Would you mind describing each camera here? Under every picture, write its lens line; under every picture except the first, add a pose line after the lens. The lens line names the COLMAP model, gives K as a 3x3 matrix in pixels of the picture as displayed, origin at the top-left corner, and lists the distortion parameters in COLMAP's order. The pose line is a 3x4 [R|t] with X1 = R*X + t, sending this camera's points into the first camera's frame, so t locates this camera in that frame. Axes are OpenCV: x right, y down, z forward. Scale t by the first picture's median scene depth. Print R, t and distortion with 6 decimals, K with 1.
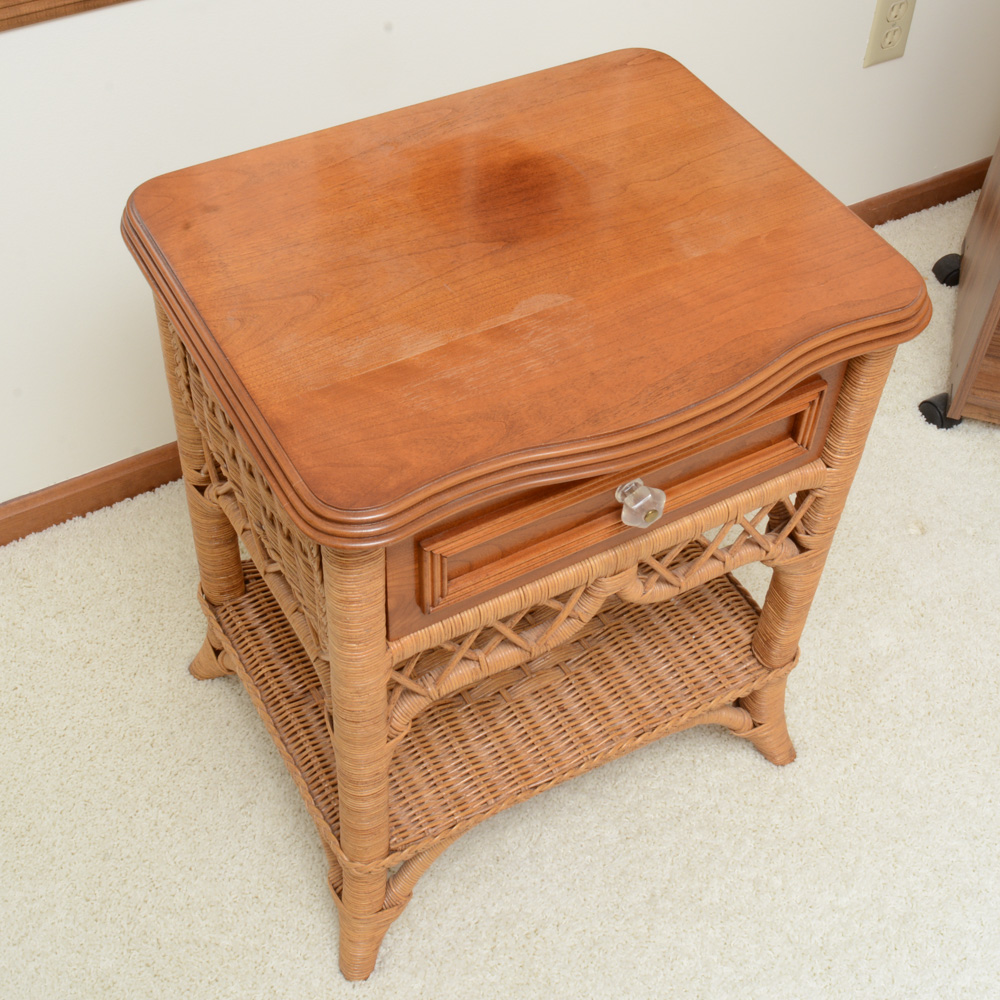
lens RADIAL K [[1432.8, 0, 487.1], [0, 1432.8, 438.2], [0, 0, 1]] dist [-0.052923, 0.026906]
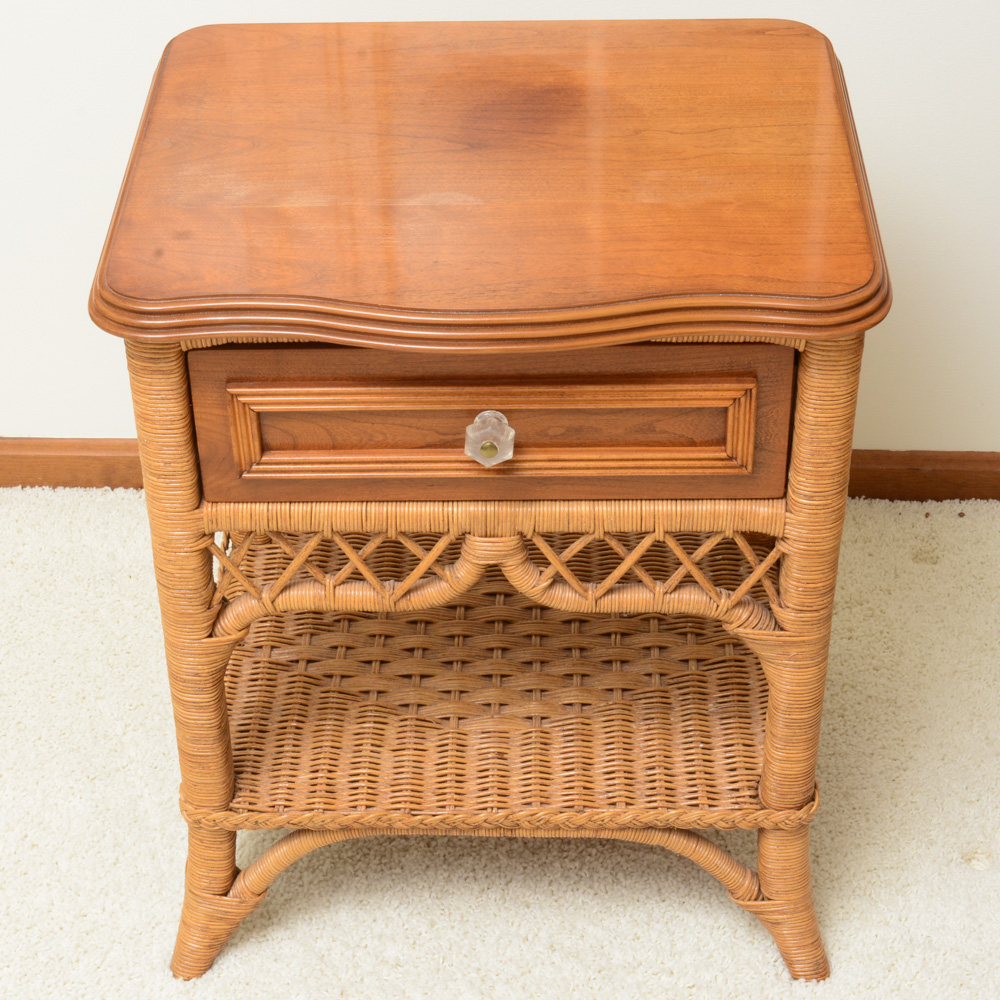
lens RADIAL K [[2254.8, 0, 571.3], [0, 2254.8, 500.6], [0, 0, 1]] dist [0.056360, 0.402173]
pose [[0.866299, 0.260370, -0.426303, 0.716251], [-0.325641, 0.941510, -0.086702, 0.176008], [0.378794, 0.213931, 0.900416, -0.234574]]
